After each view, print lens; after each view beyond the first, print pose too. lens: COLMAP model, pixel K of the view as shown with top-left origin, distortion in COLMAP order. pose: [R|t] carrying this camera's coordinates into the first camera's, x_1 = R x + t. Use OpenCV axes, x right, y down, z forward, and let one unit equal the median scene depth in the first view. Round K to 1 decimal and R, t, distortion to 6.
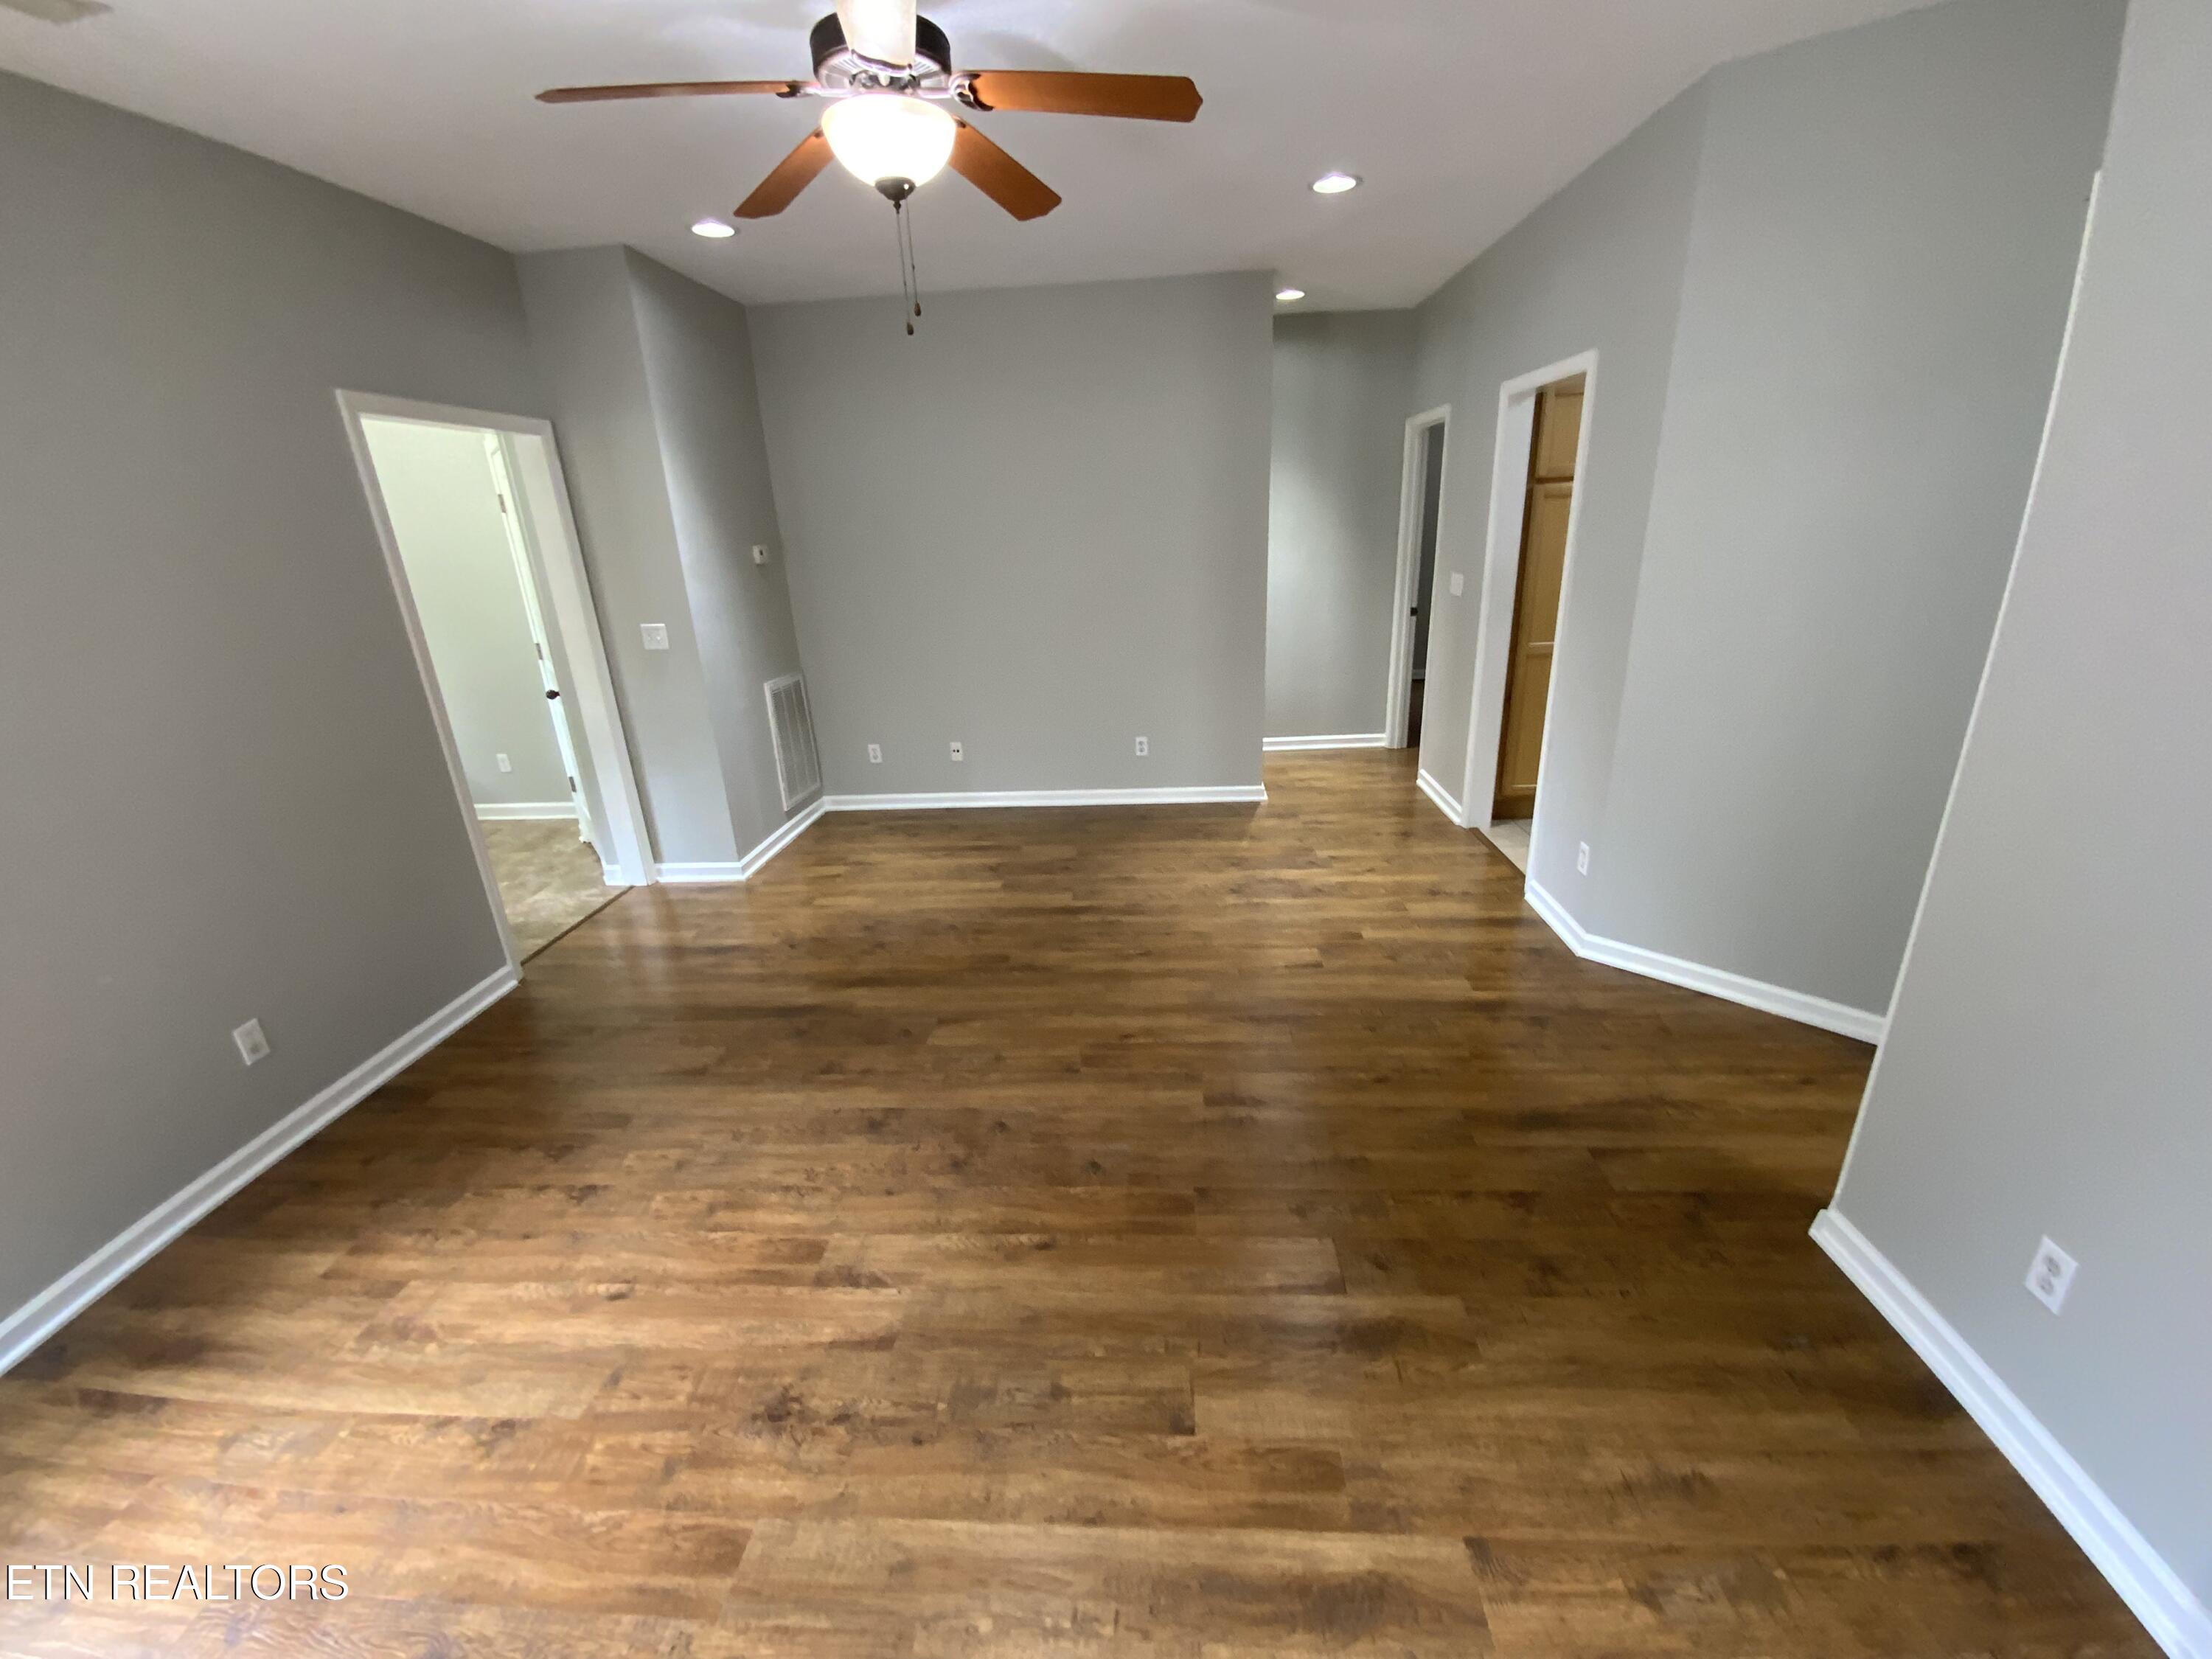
lens RADIAL K [[893.0, 0, 1102.6], [0, 893.0, 823.2], [0, 0, 1]] dist [0.024203, -0.020029]
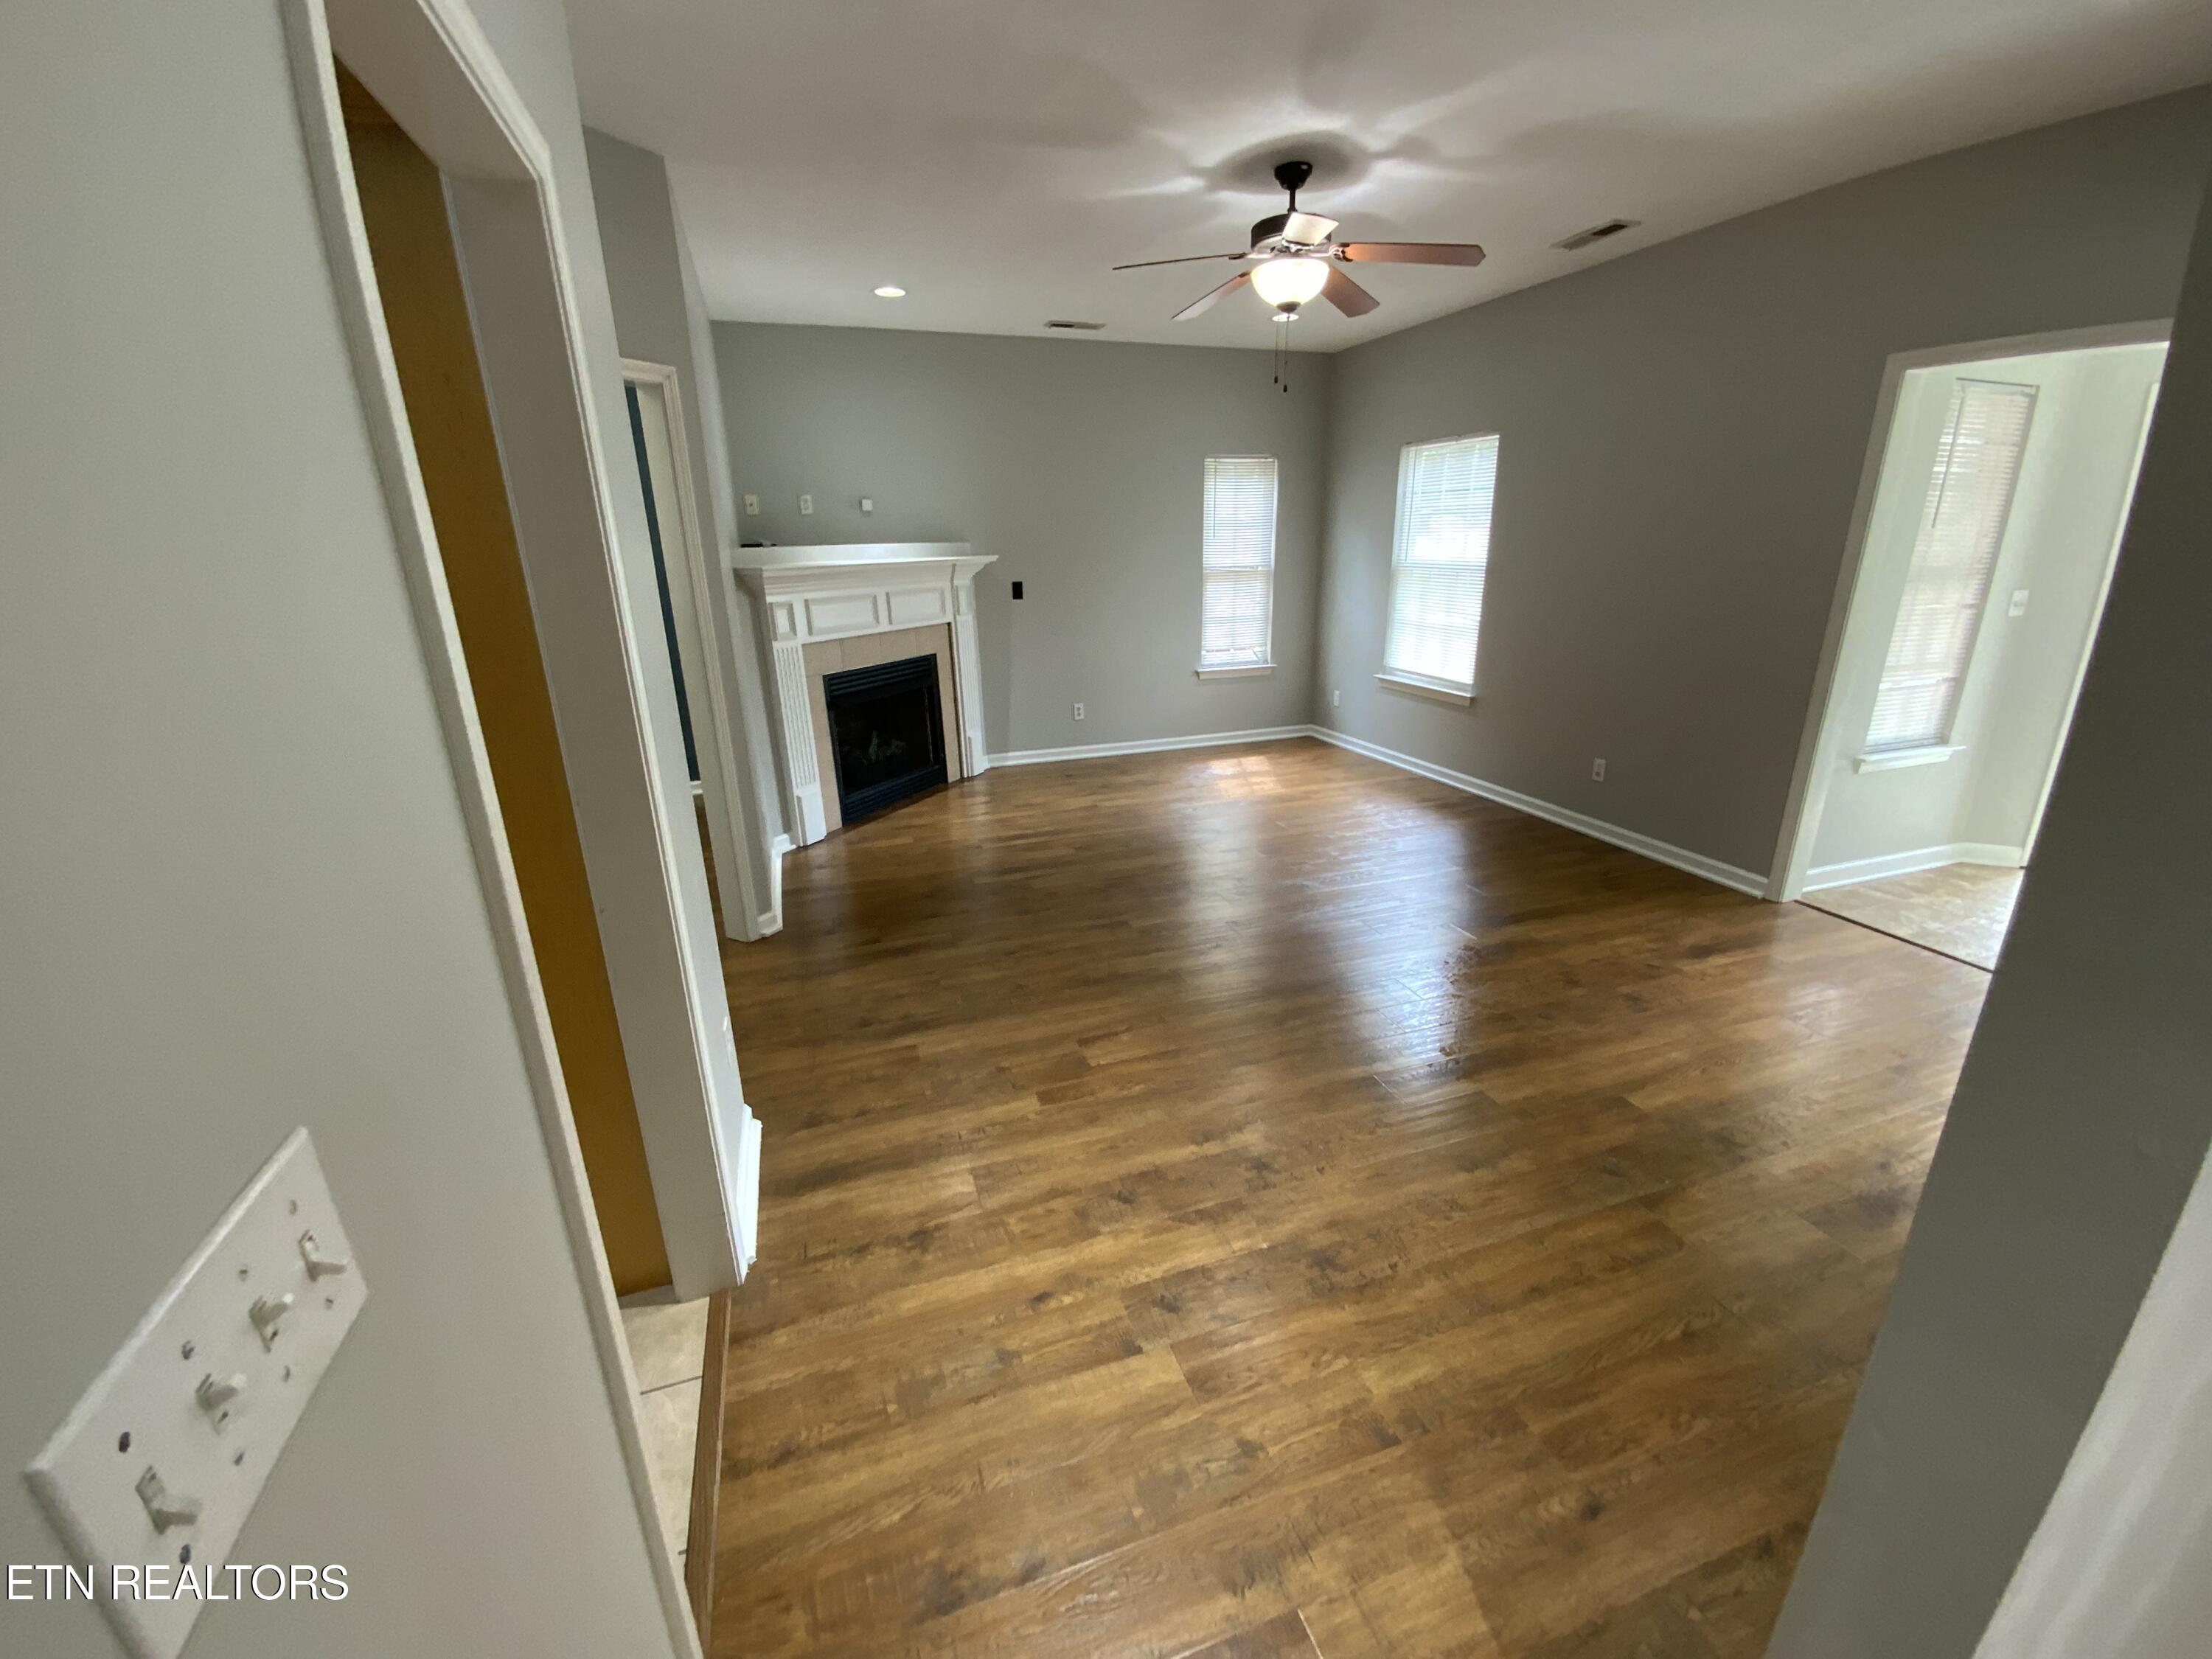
lens RADIAL K [[893.0, 0, 1102.6], [0, 893.0, 823.2], [0, 0, 1]] dist [0.024203, -0.020029]
pose [[-0.922721, 0.173051, -0.344442, 0.445969], [-0.068895, 0.805138, 0.589073, -0.473026], [0.379263, 0.567280, -0.730994, 1.399507]]
